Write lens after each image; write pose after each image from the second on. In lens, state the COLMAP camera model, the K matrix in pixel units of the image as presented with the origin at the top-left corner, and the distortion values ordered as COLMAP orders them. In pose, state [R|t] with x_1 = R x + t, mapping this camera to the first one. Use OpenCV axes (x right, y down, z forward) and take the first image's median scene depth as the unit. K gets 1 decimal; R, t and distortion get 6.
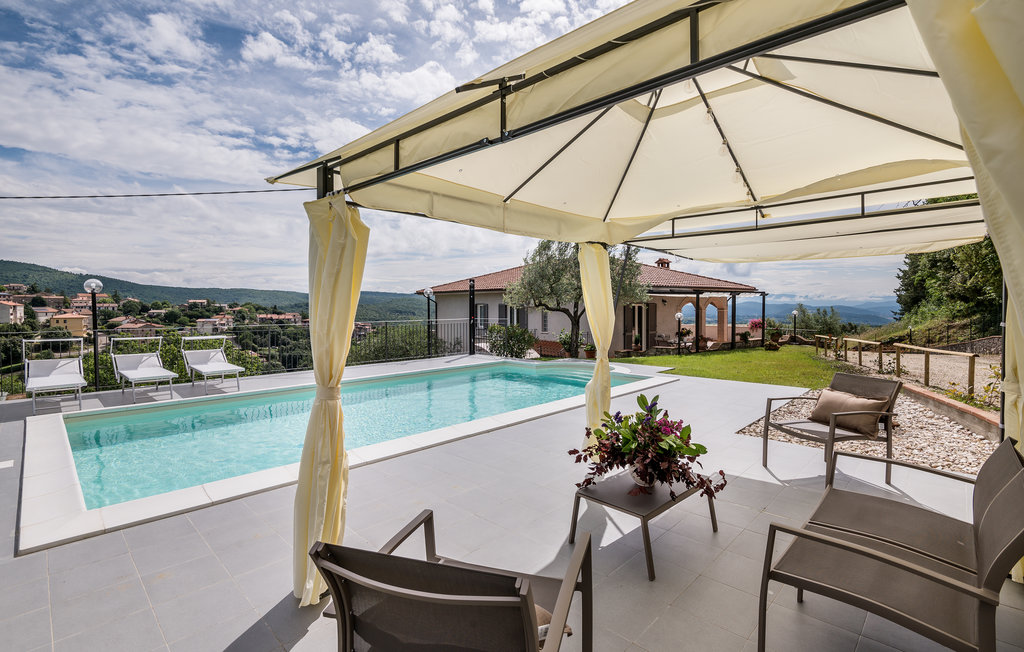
lens RADIAL K [[471.8, 0, 508.3], [0, 471.8, 303.8], [0, 0, 1]] dist [-0.008786, 0.000746]
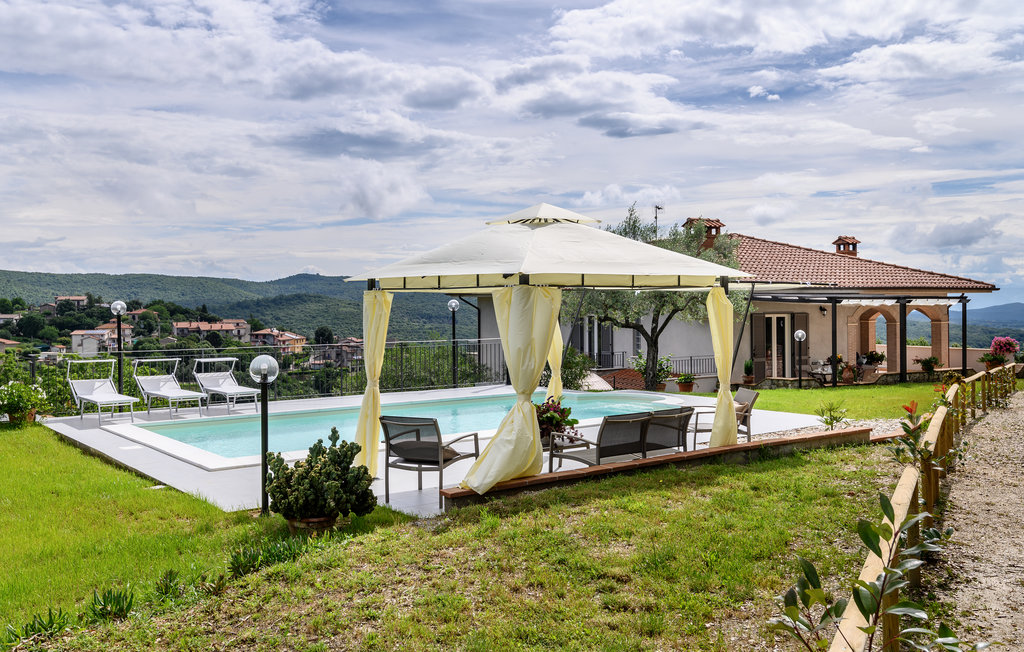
lens RADIAL K [[921.9, 0, 513.7], [0, 921.9, 295.2], [0, 0, 1]] dist [0.003757, -0.000598]
pose [[0.991151, -0.003135, -0.132699, 0.082070], [0.002288, 0.999976, -0.006534, -0.018199], [0.132716, 0.006172, 0.991135, -0.313691]]
